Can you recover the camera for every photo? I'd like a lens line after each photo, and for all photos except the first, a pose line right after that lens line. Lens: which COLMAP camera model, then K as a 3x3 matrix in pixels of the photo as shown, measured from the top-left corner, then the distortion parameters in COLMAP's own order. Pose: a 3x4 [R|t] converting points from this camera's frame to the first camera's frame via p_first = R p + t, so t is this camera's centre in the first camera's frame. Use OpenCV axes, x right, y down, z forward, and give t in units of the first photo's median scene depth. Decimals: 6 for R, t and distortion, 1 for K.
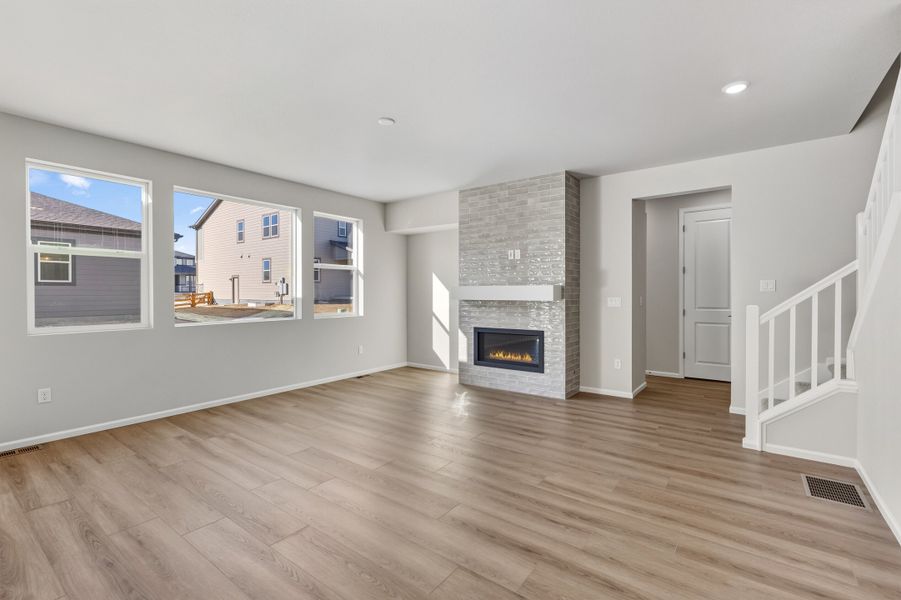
lens RADIAL K [[405.3, 0, 449.7], [0, 405.3, 290.4], [0, 0, 1]] dist [0.000905, -0.000410]
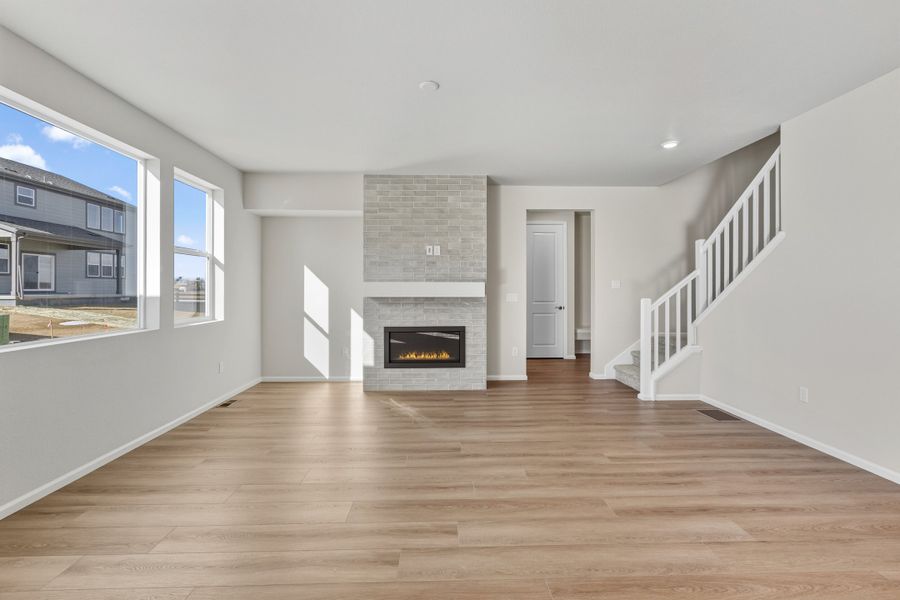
lens RADIAL K [[405.0, 0, 449.9], [0, 405.0, 286.1], [0, 0, 1]] dist [-0.000798, -0.000078]
pose [[0.780390, 0.007436, 0.625249, -0.406339], [-0.005270, 0.999972, -0.005314, 0.002734], [-0.625271, 0.000852, 0.780407, 0.200656]]
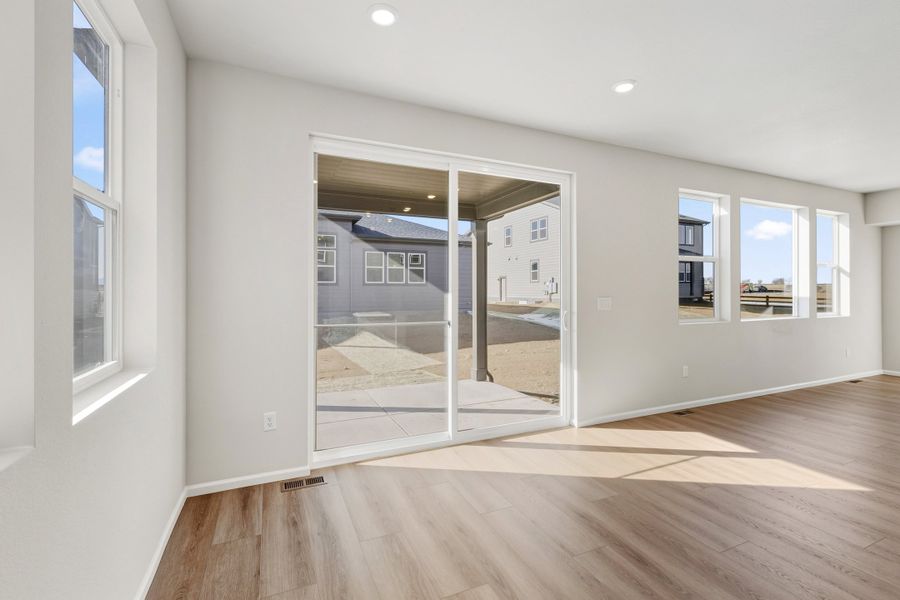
lens RADIAL K [[404.8, 0, 449.2], [0, 404.8, 290.4], [0, 0, 1]] dist [0.000905, -0.000410]
pose [[0.875270, -0.001069, -0.483634, -0.656882], [0.002501, 0.999994, 0.002317, -0.001442], [0.483629, -0.003237, 0.875267, -0.301779]]
